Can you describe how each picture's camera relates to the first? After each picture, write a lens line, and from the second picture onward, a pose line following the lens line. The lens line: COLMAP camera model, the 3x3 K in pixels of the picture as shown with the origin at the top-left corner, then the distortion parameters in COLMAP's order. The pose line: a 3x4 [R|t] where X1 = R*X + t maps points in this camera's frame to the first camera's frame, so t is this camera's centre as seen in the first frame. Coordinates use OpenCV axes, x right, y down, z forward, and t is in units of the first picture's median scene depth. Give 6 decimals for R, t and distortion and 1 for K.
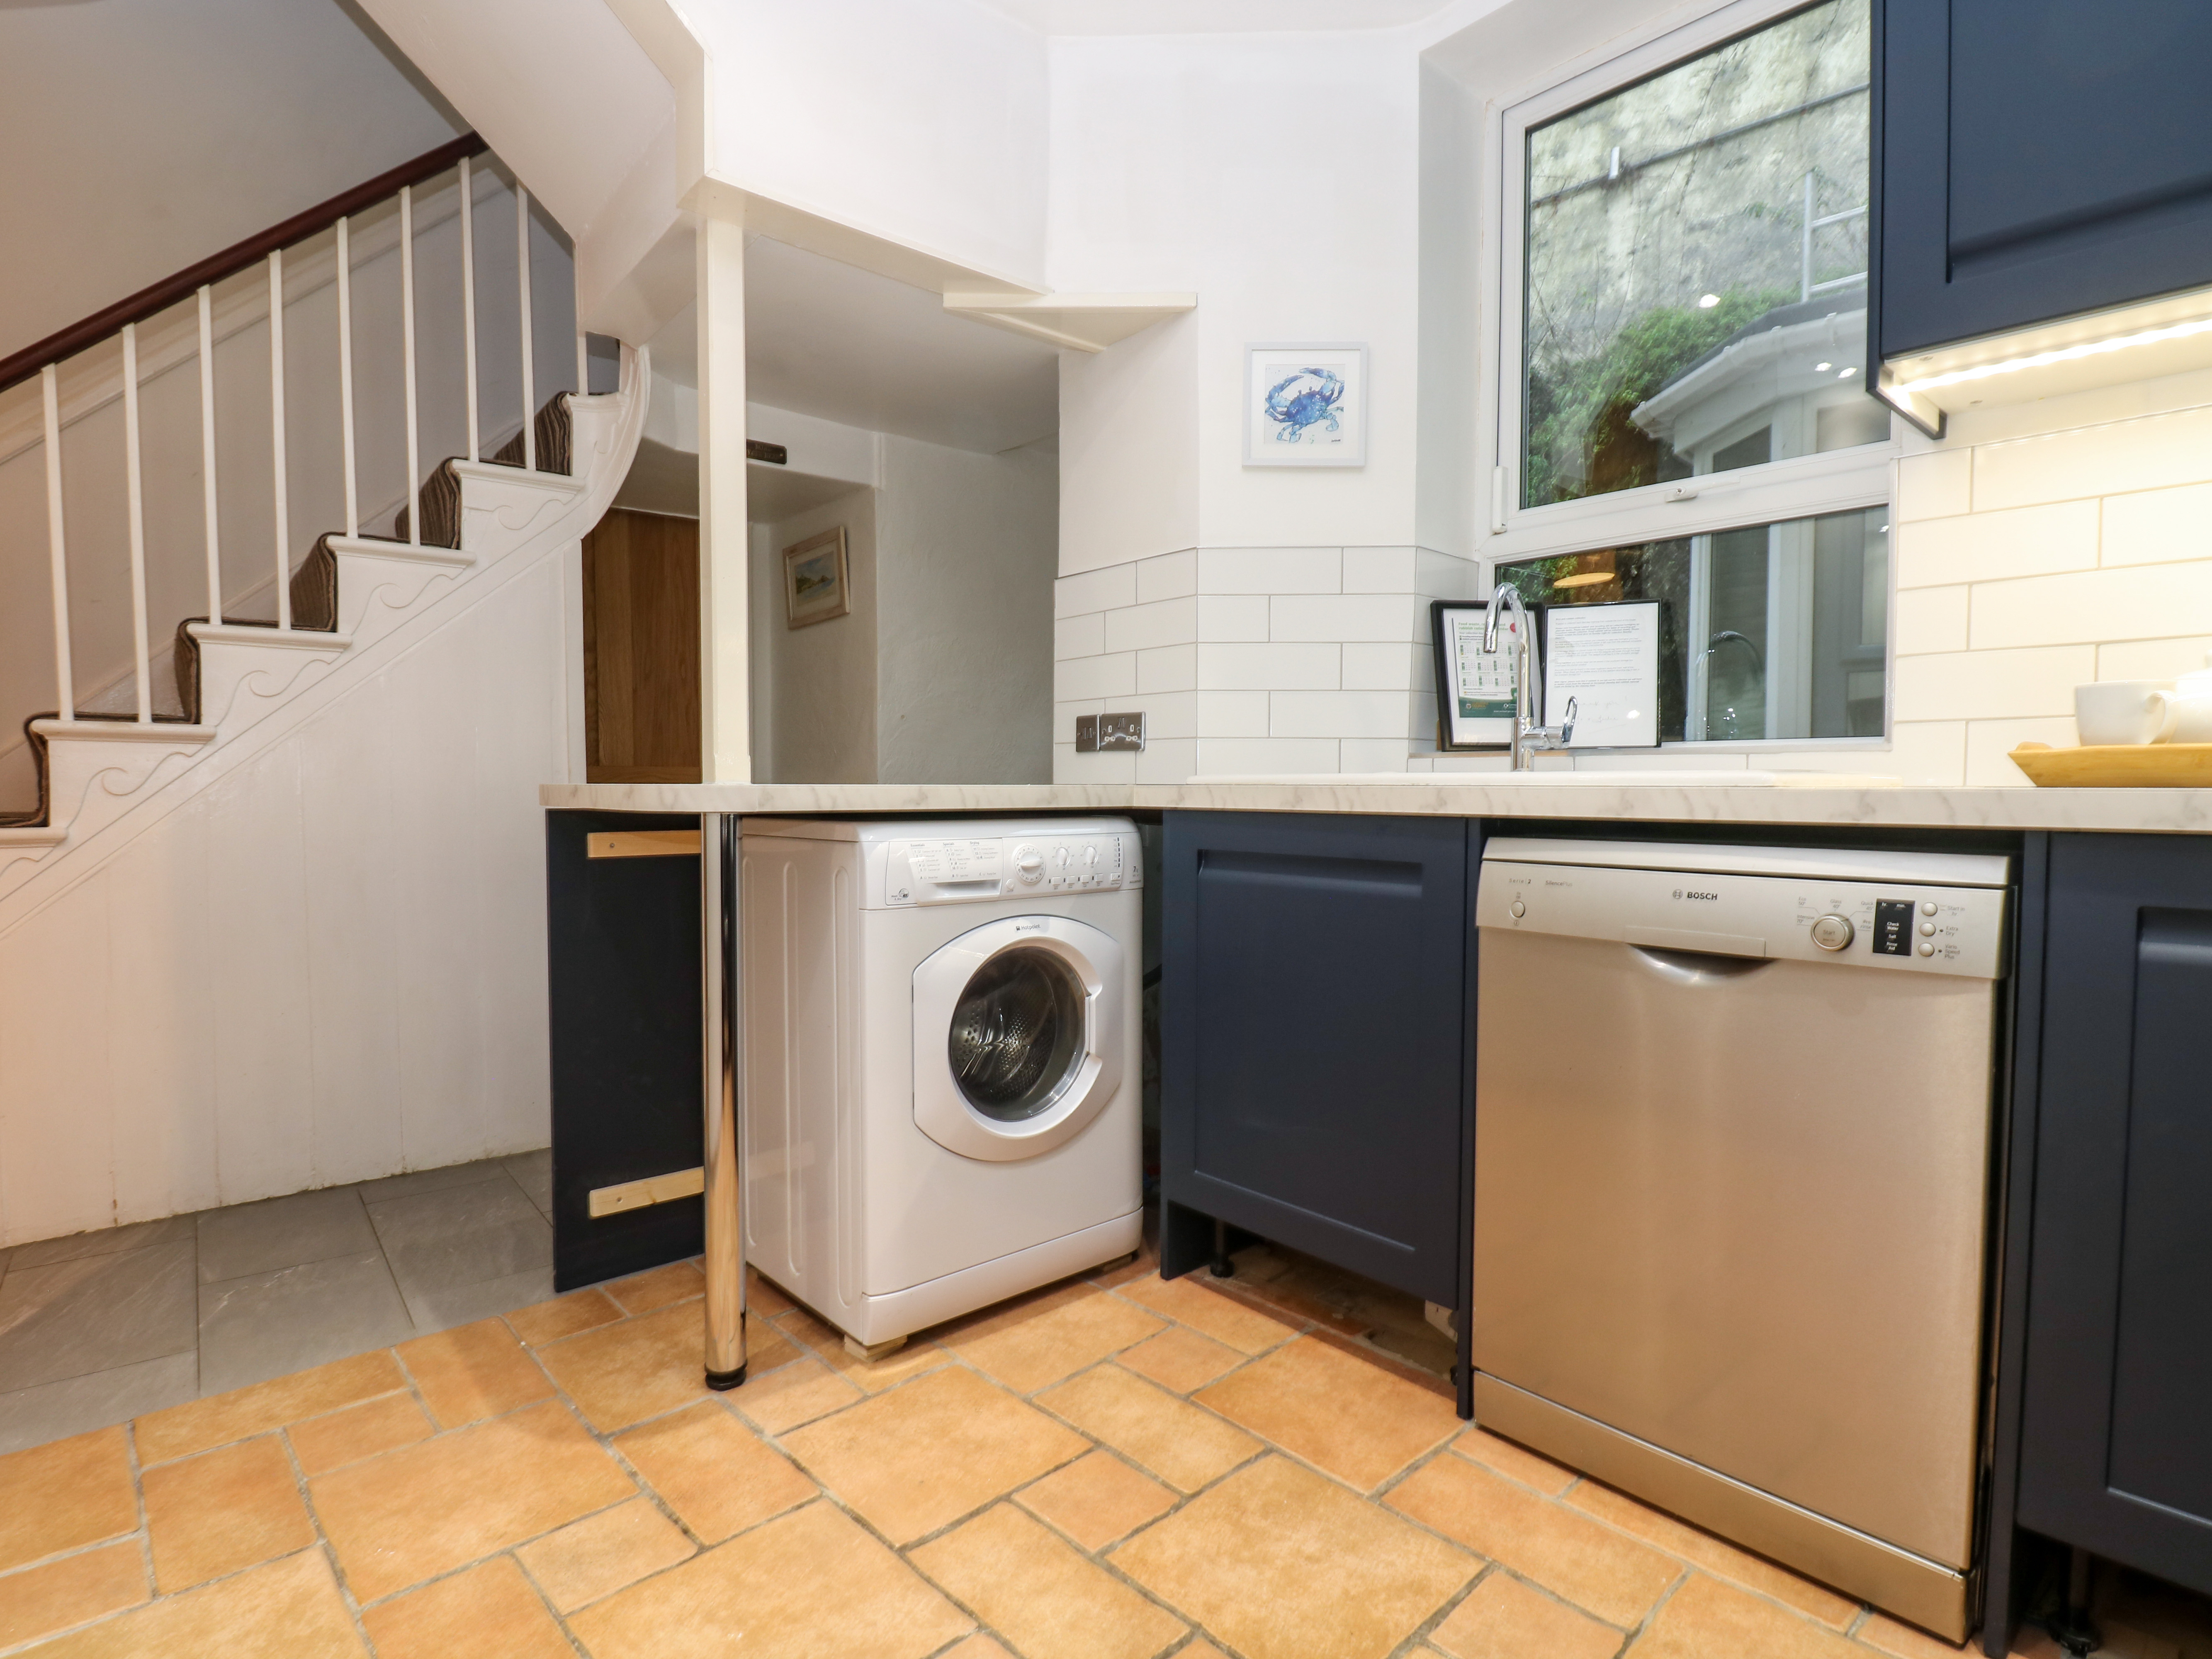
lens RADIAL K [[1154.5, 0, 1104.3], [0, 1154.5, 839.1], [0, 0, 1]] dist [-0.001859, -0.012280]
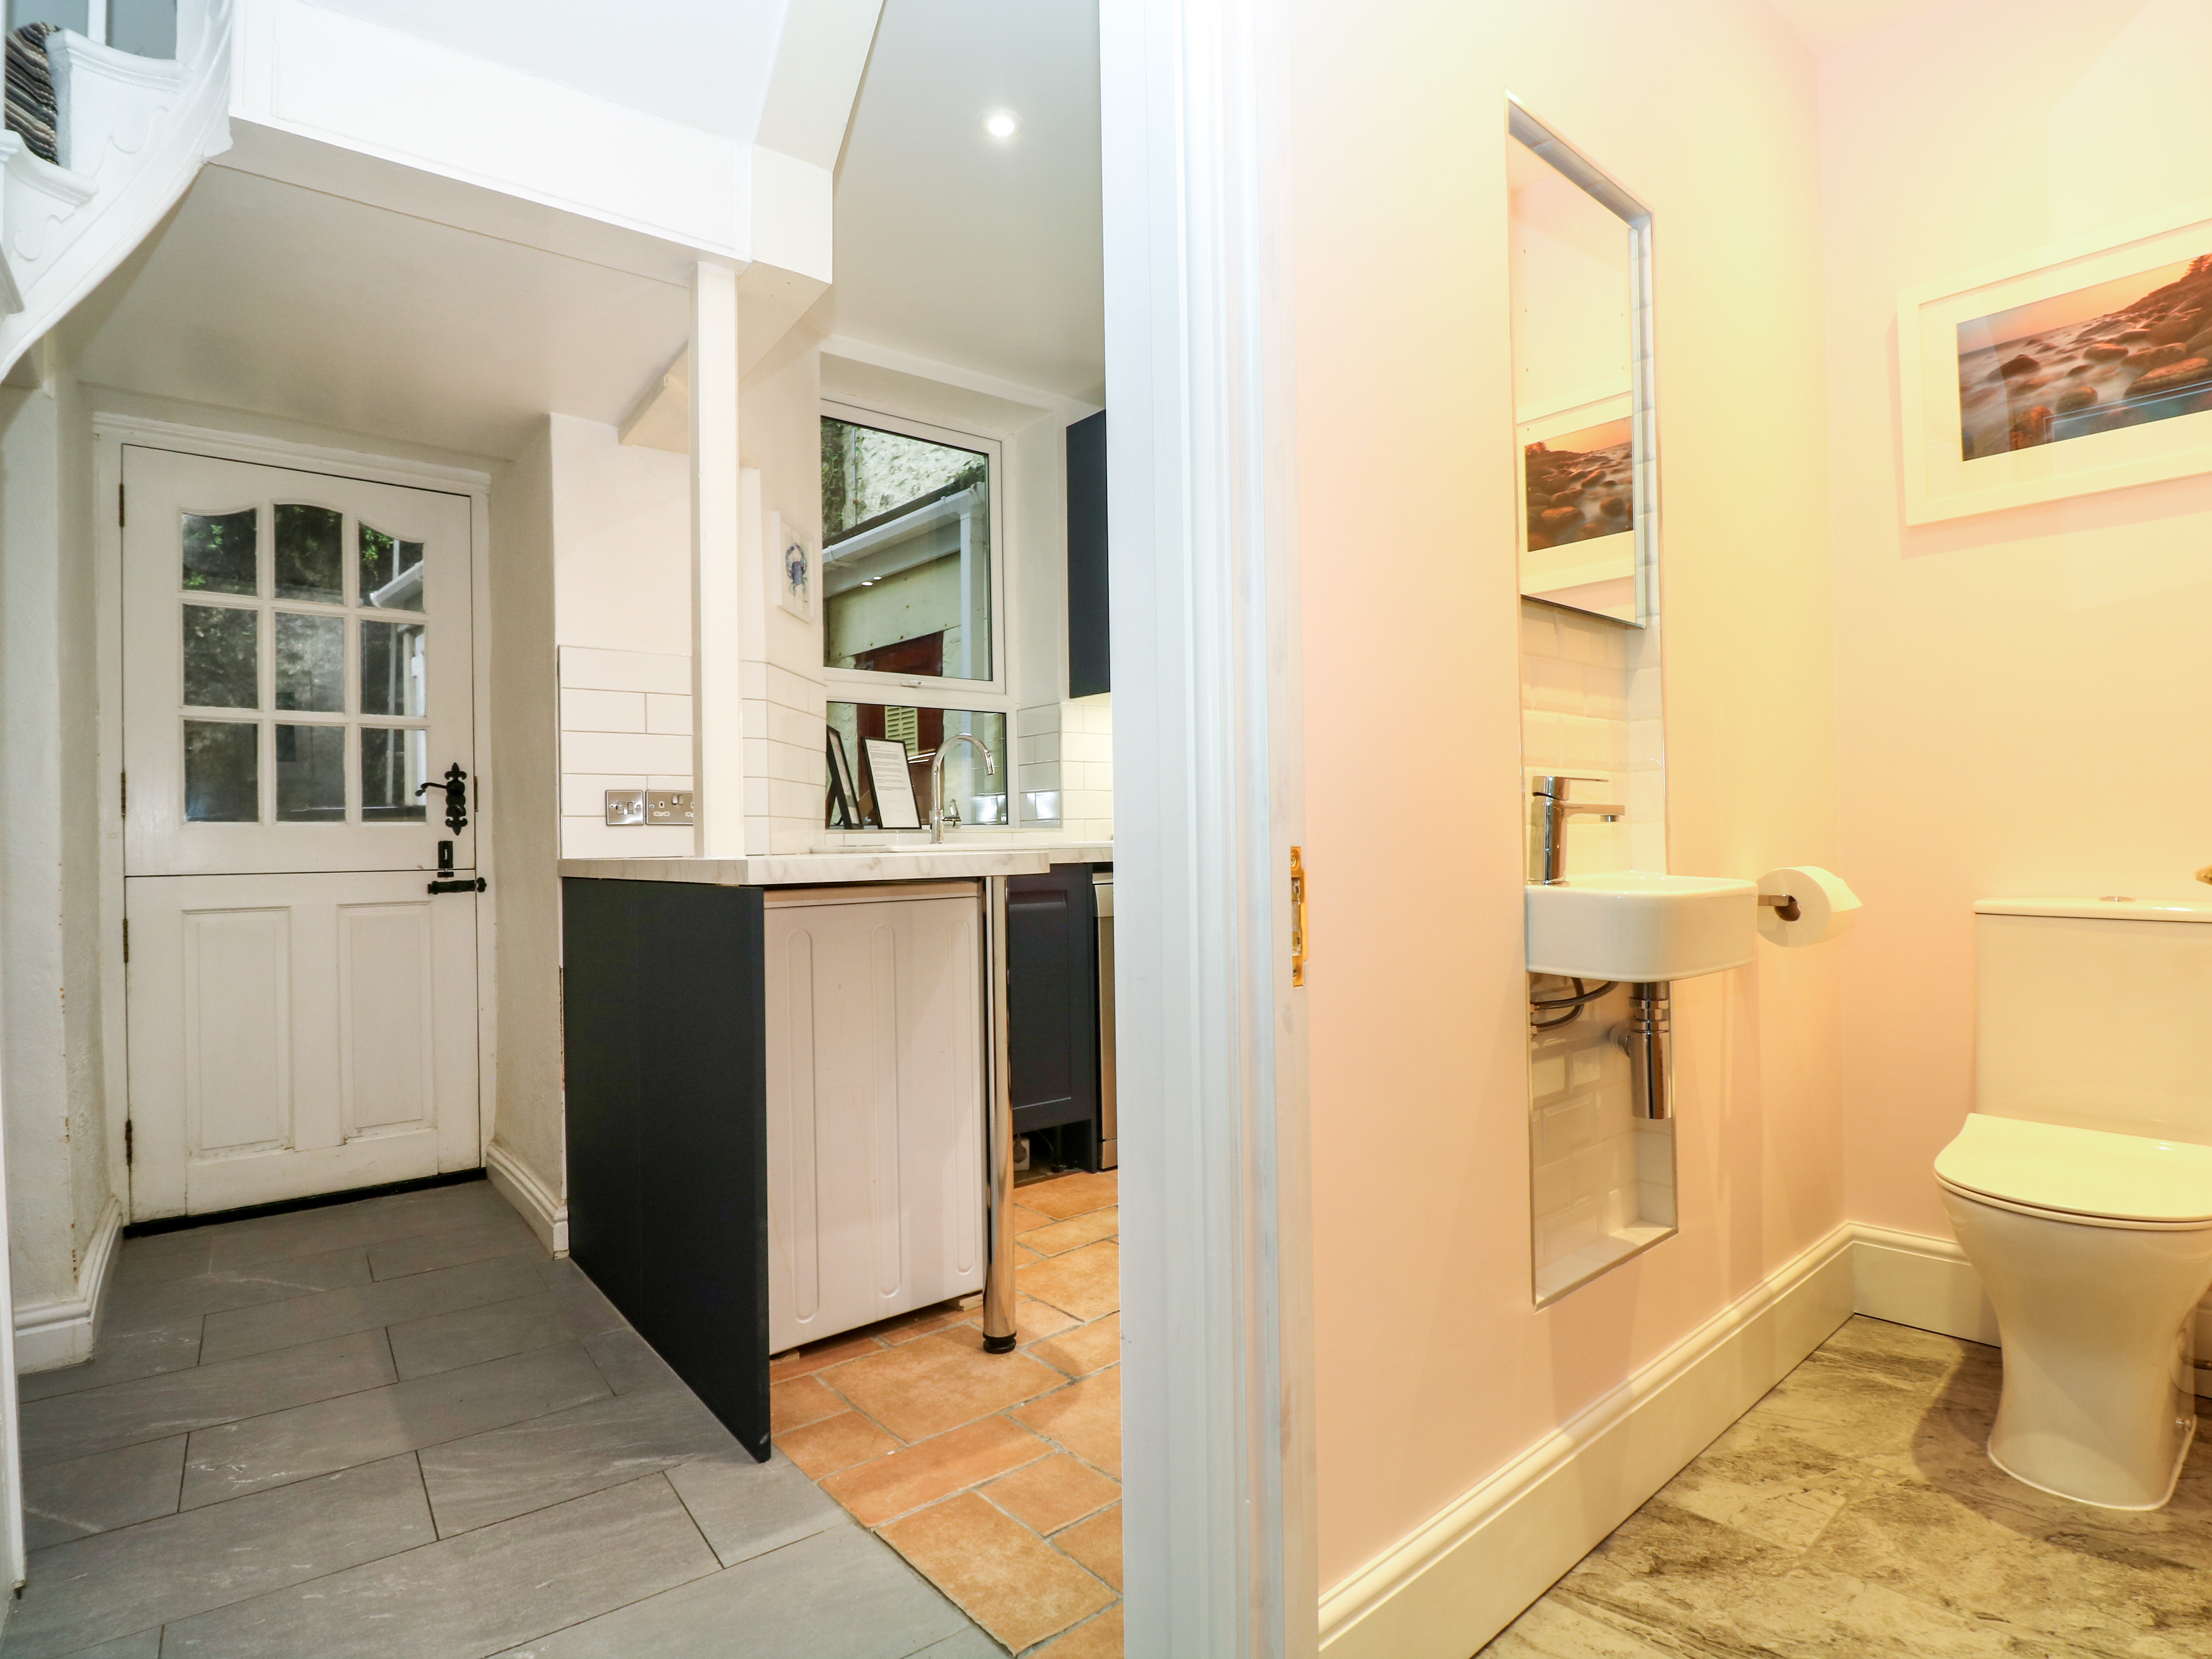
lens RADIAL K [[1154.5, 0, 1112.2], [0, 1154.5, 838.6], [0, 0, 1]] dist [-0.001859, -0.012280]
pose [[0.040513, 0.001351, 0.999178, -1.997713], [0.064038, 0.997940, -0.003946, -0.062477], [-0.997125, 0.064146, 0.040343, 1.043749]]
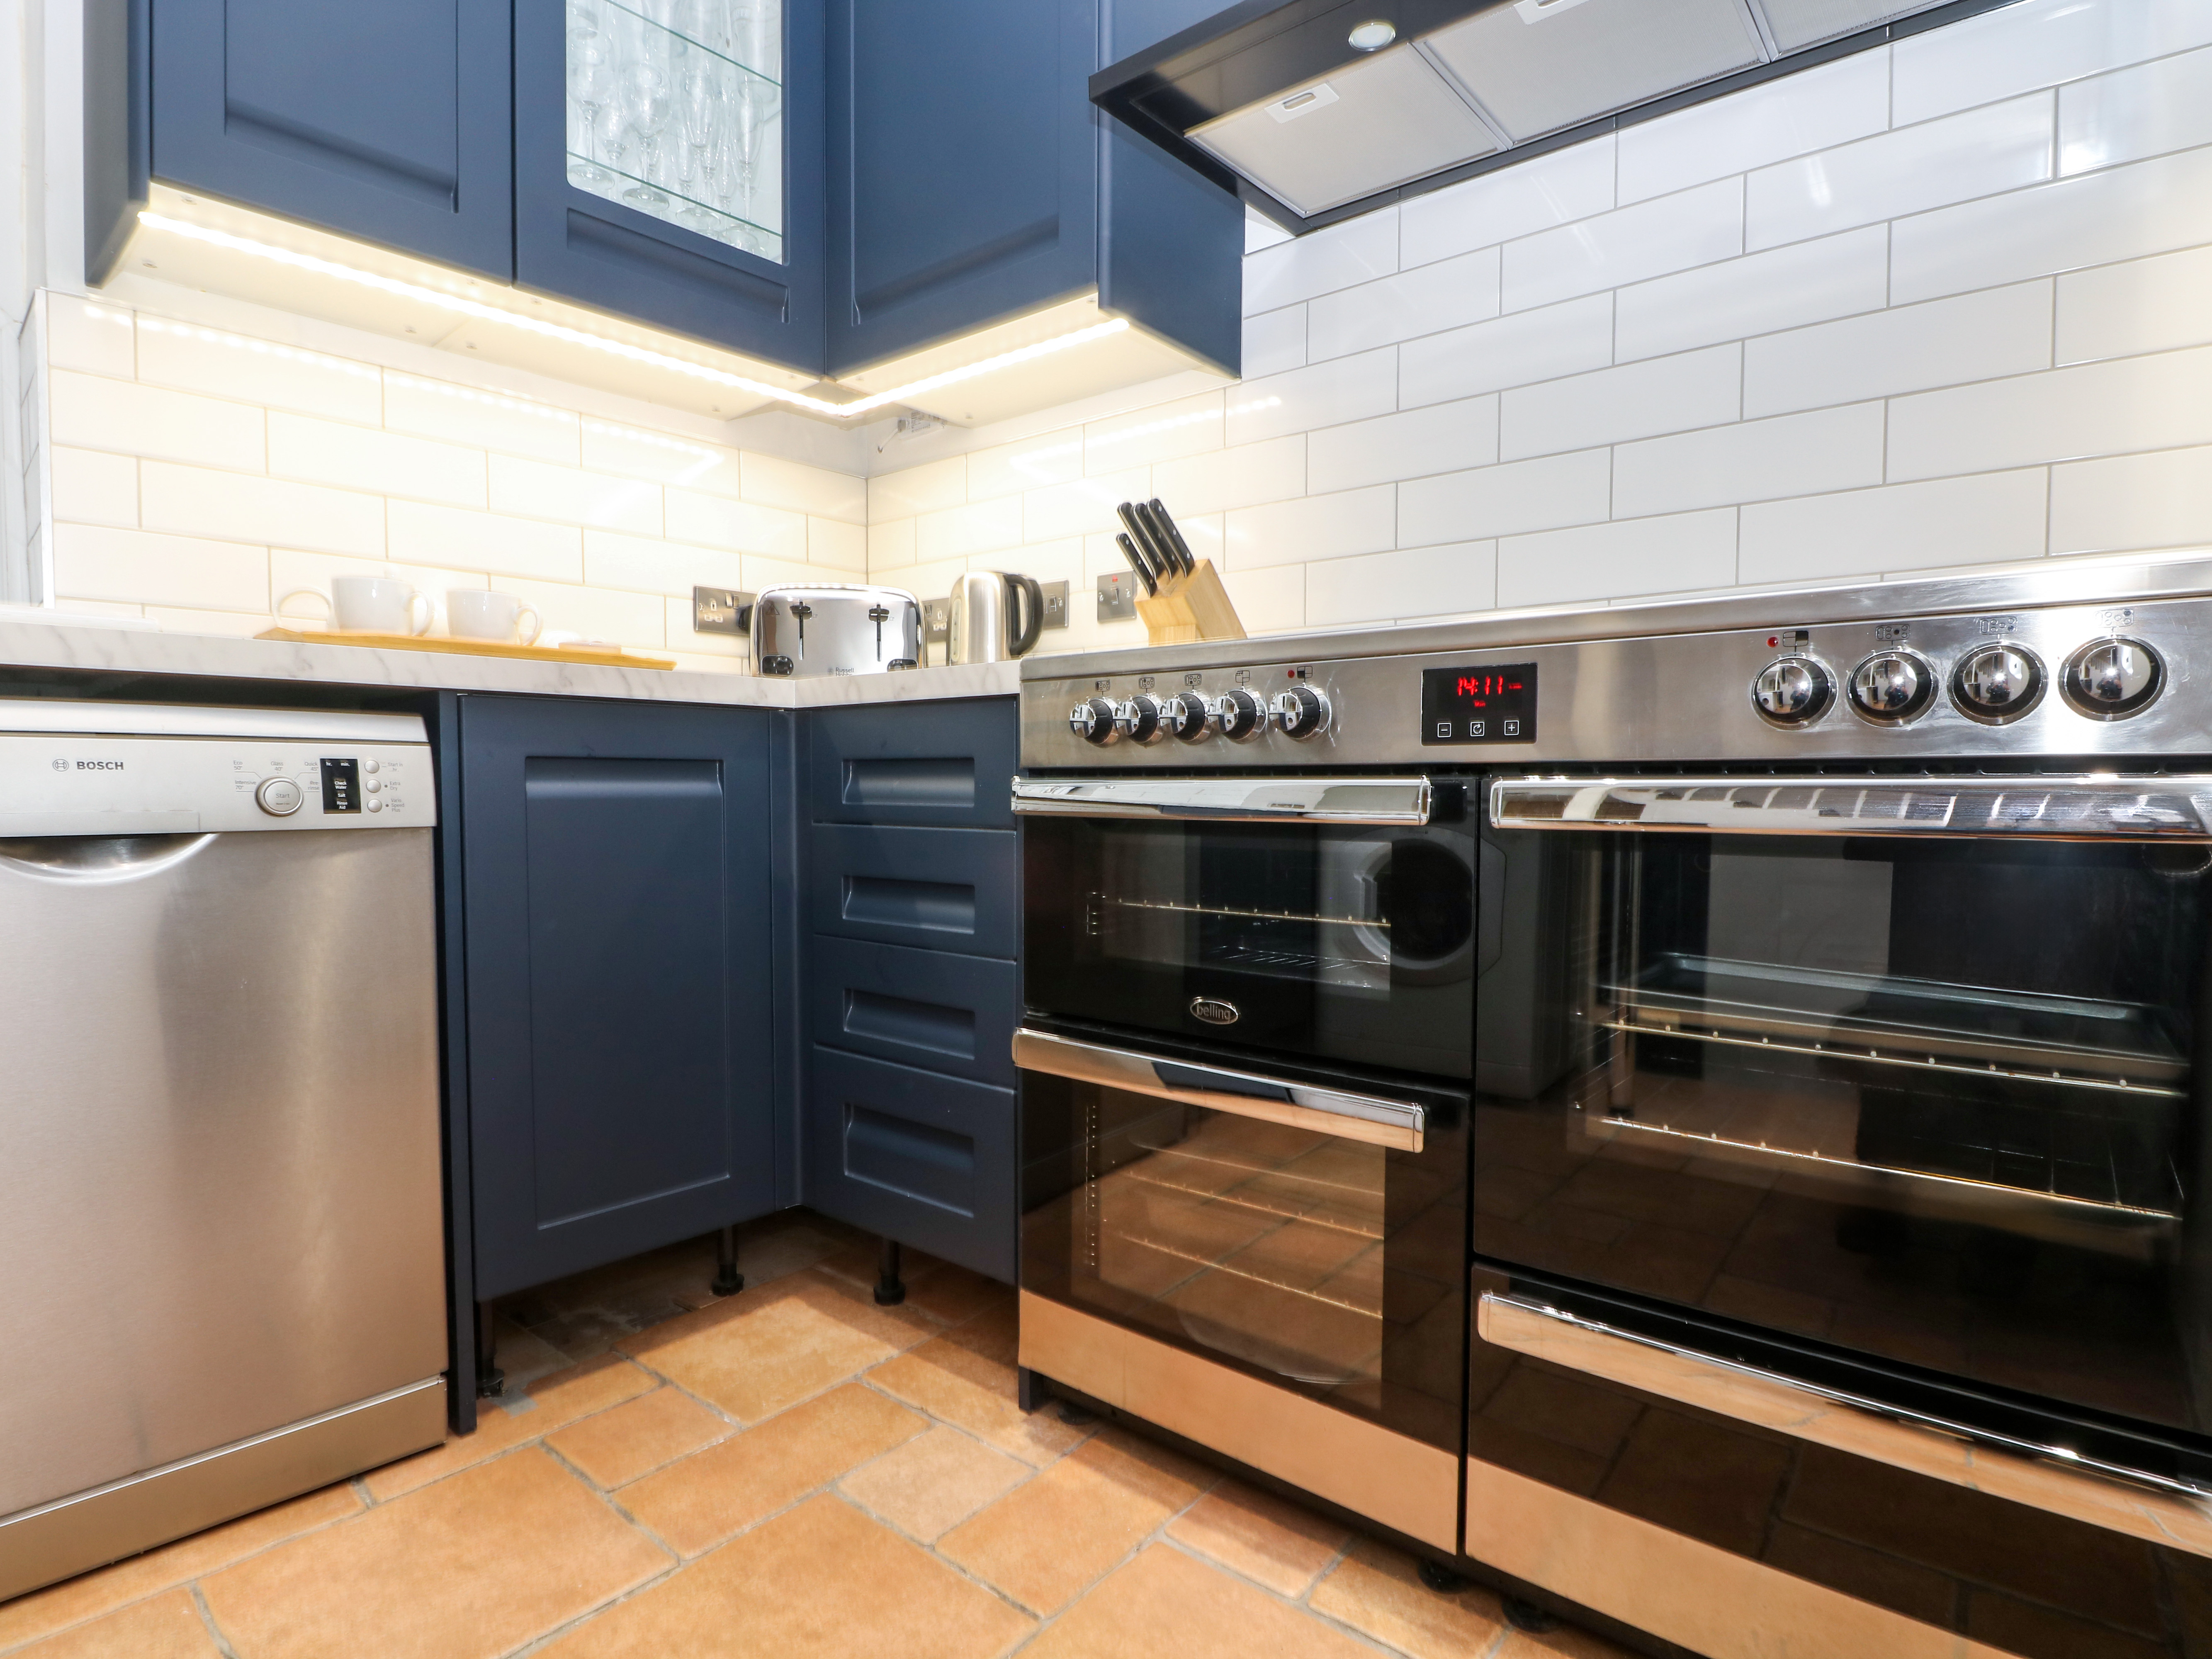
lens RADIAL K [[1154.5, 0, 1126.7], [0, 1154.5, 838.0], [0, 0, 1]] dist [-0.001859, -0.012280]
pose [[-0.123113, -0.050530, 0.991105, -0.345756], [0.042442, 0.997521, 0.056129, 0.085437], [-0.991485, 0.048975, -0.120663, 0.402691]]
